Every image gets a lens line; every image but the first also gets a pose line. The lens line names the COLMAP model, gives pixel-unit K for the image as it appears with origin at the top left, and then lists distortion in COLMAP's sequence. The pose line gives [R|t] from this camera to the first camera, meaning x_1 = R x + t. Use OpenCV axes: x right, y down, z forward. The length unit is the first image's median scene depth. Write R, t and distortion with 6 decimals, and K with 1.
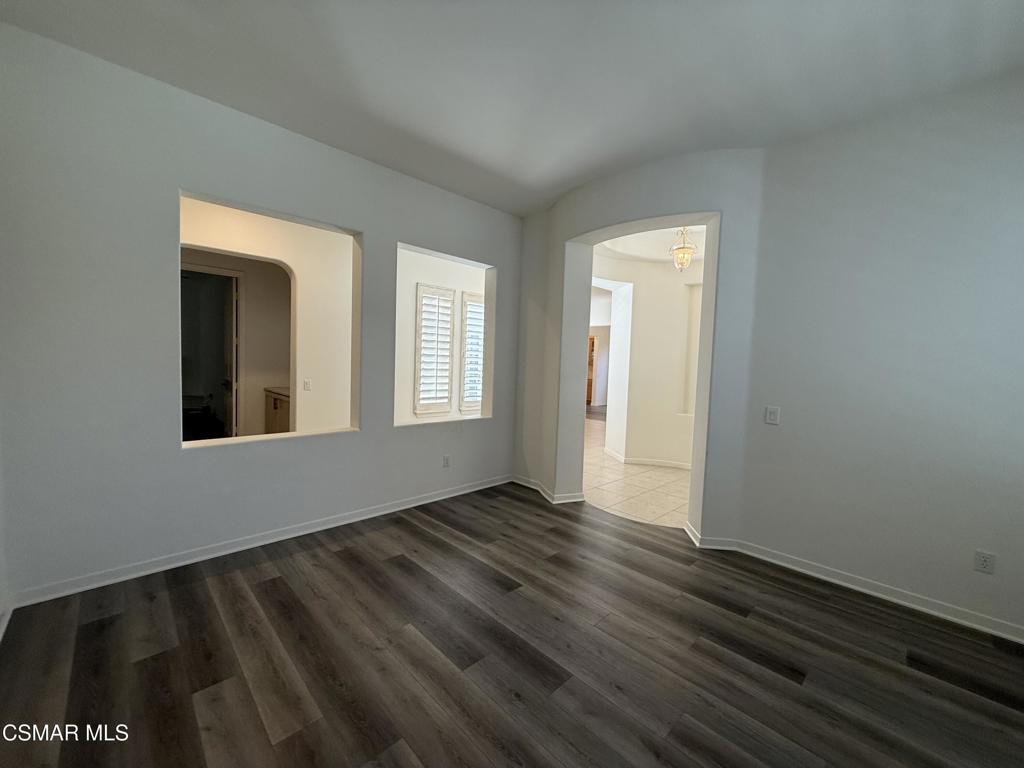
lens RADIAL K [[408.4, 0, 512.0], [0, 408.4, 384.0], [0, 0, 1]] dist [0.000428, -0.000060]
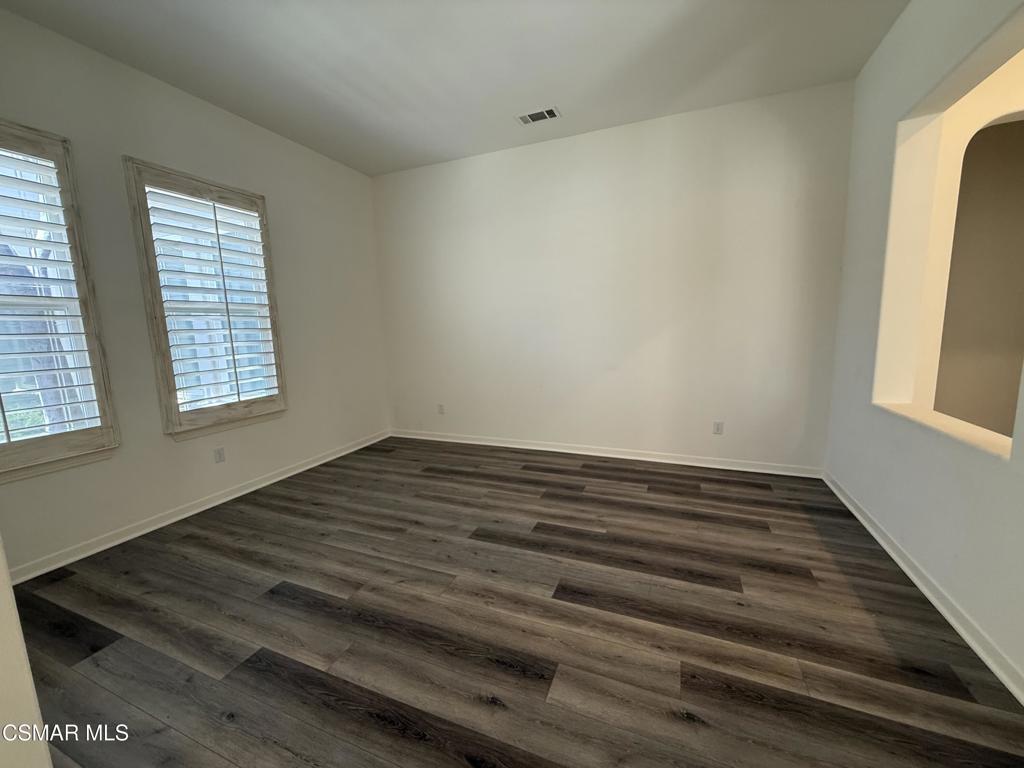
lens RADIAL K [[408.4, 0, 512.0], [0, 408.4, 384.0], [0, 0, 1]] dist [0.000428, -0.000060]
pose [[-0.918655, 0.050209, -0.391857, 0.450119], [-0.022975, 0.983423, 0.179867, -0.051329], [0.394392, 0.174239, -0.902273, 1.897232]]
